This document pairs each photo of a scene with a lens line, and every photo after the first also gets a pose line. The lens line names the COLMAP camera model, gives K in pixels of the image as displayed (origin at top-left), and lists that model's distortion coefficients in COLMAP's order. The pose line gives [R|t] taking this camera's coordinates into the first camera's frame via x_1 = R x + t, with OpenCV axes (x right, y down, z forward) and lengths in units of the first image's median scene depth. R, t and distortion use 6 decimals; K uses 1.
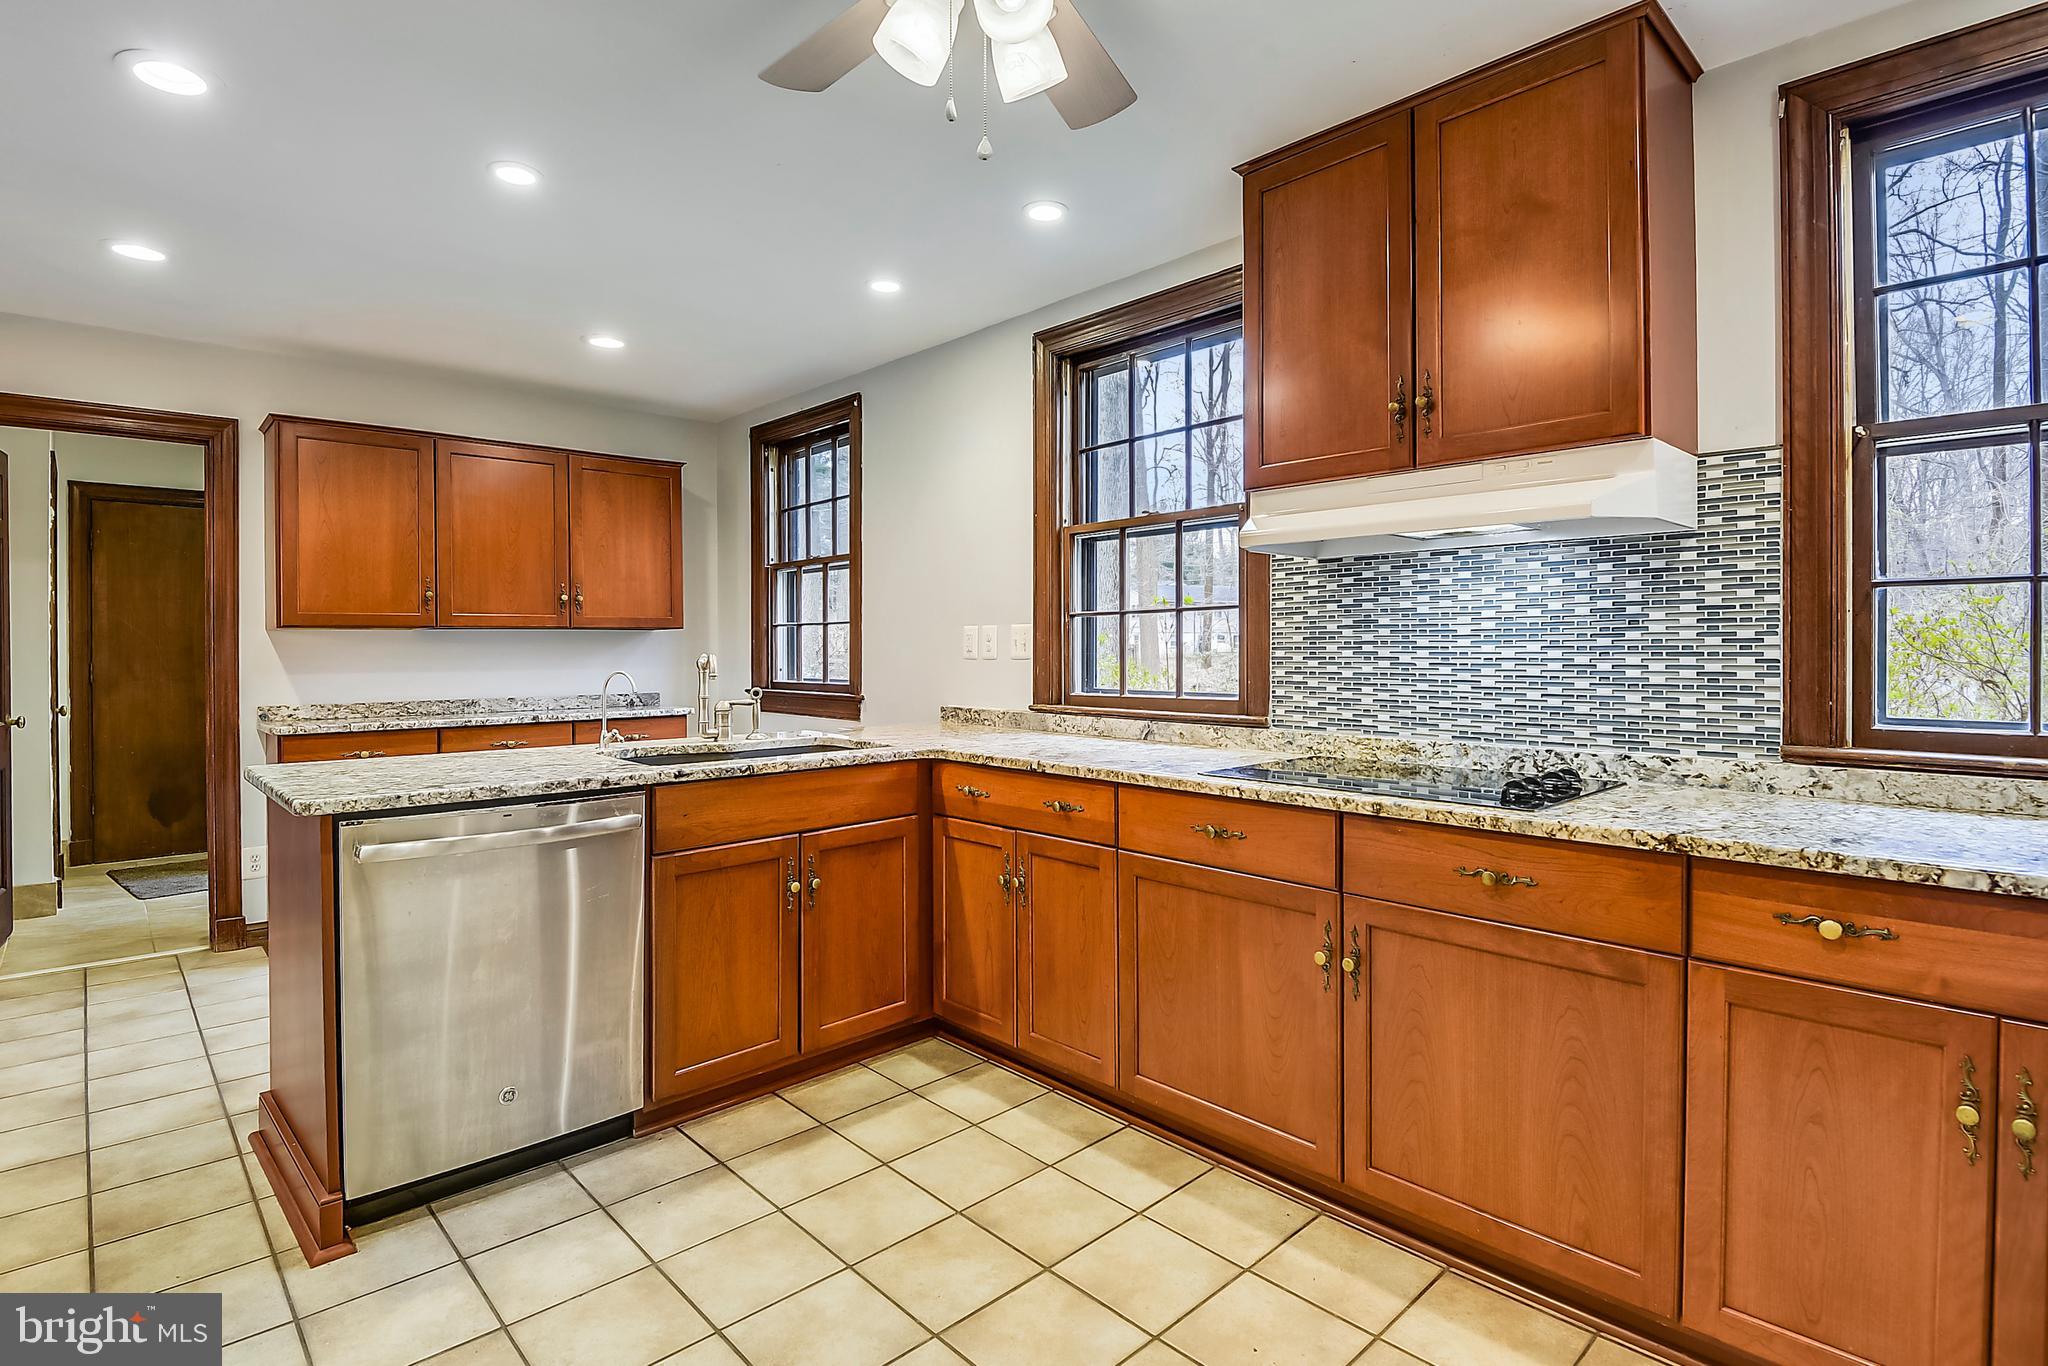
lens RADIAL K [[992.8, 0, 1037.2], [0, 992.8, 655.7], [0, 0, 1]] dist [-0.000329, -0.000459]
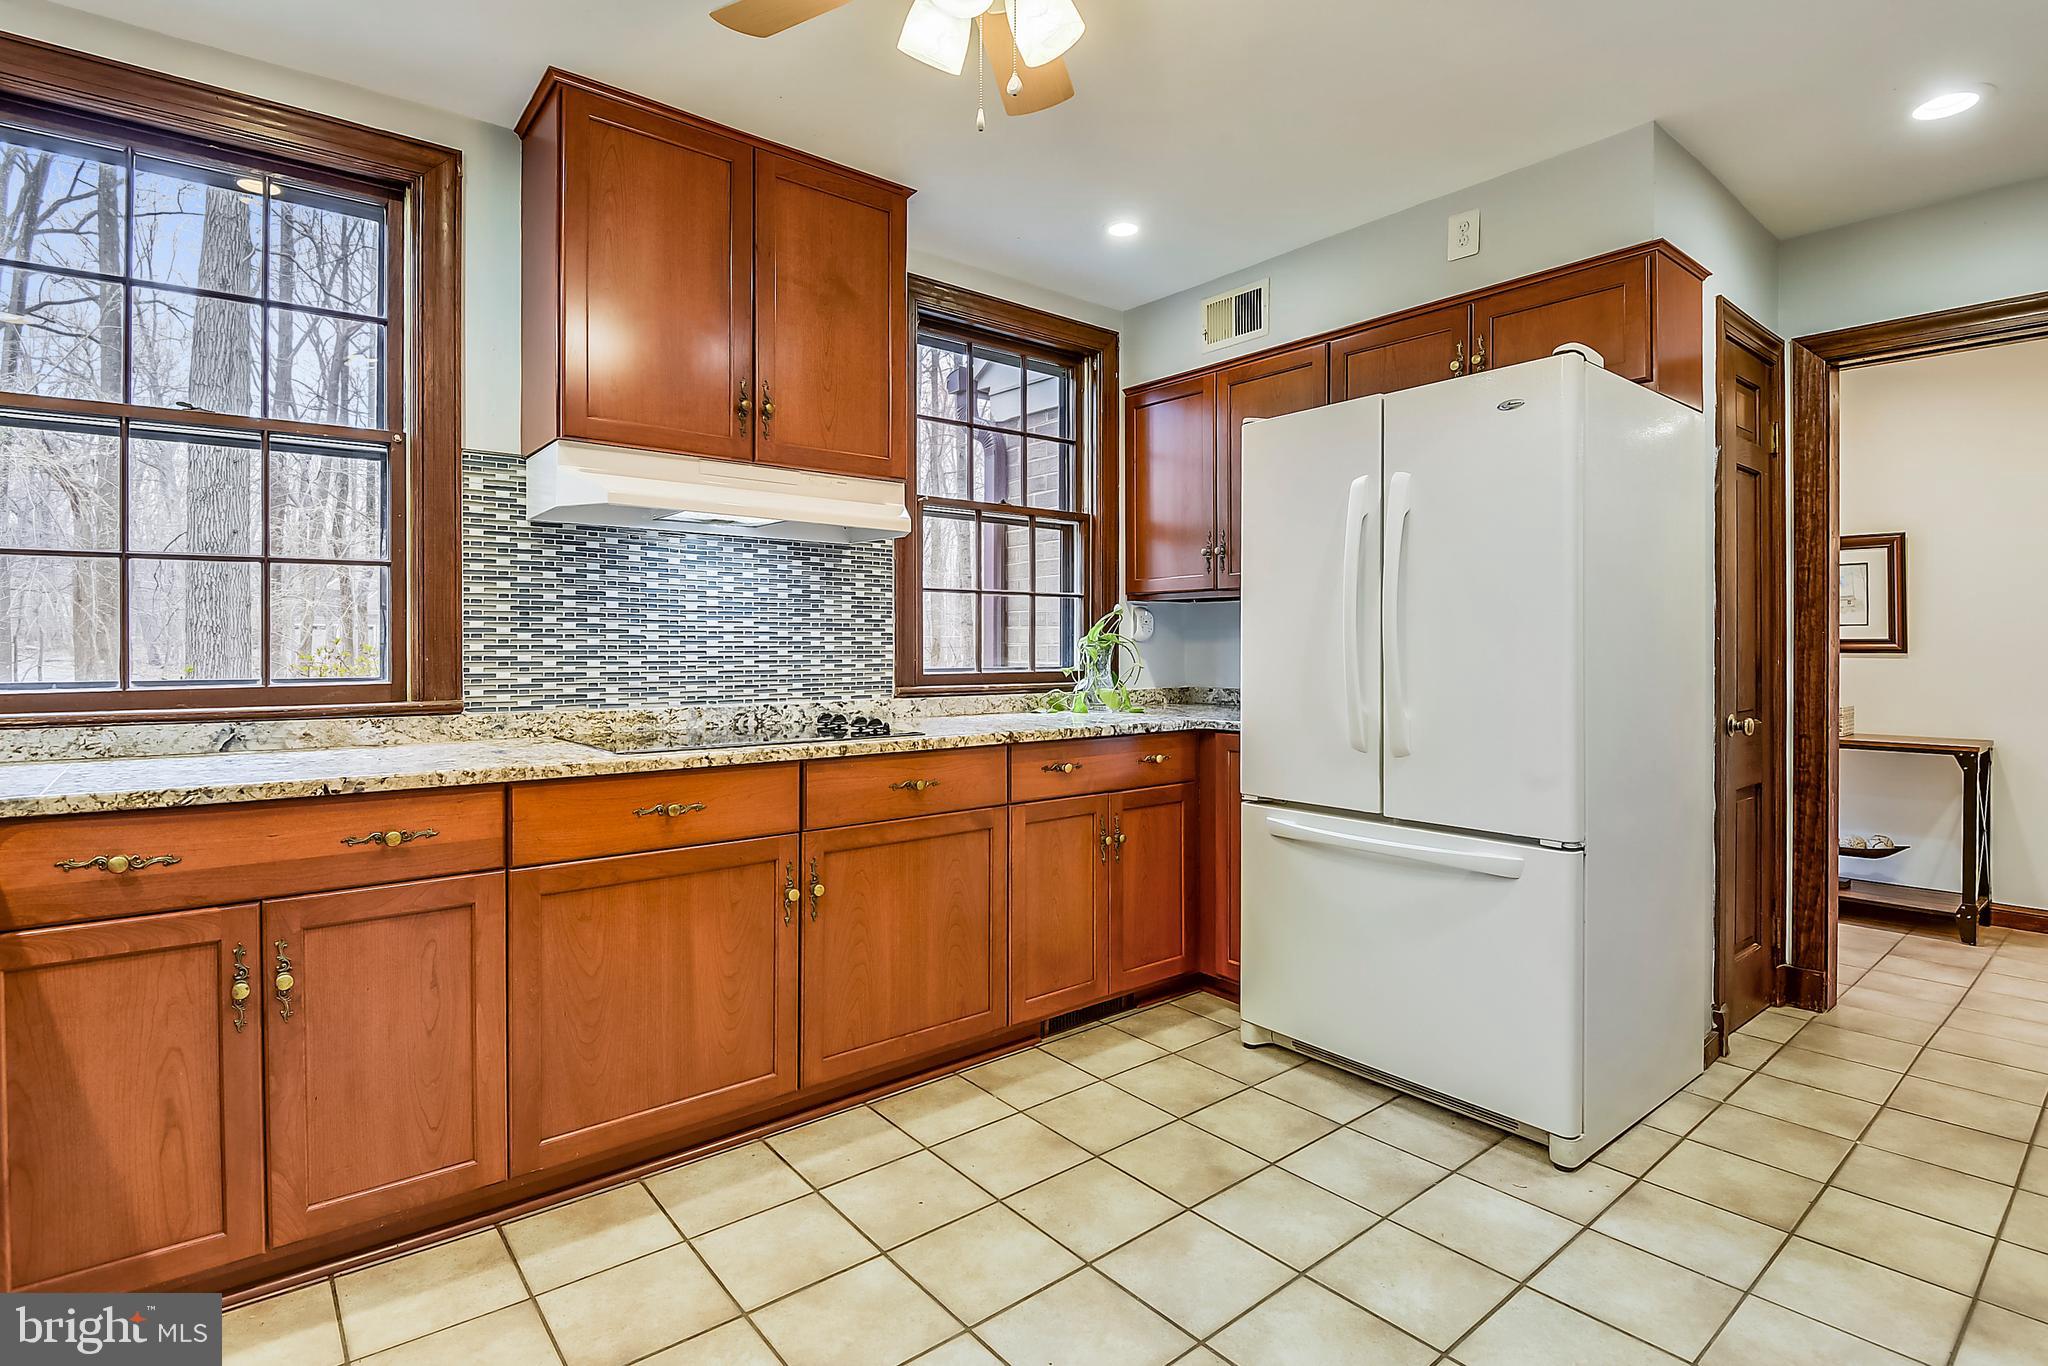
lens RADIAL K [[992.8, 0, 1037.2], [0, 992.8, 655.7], [0, 0, 1]] dist [-0.000329, -0.000459]
pose [[0.069545, -0.004547, 0.997568, -0.692089], [0.005479, 0.999976, 0.004176, 0.028796], [-0.997564, 0.005176, 0.069568, 0.559347]]
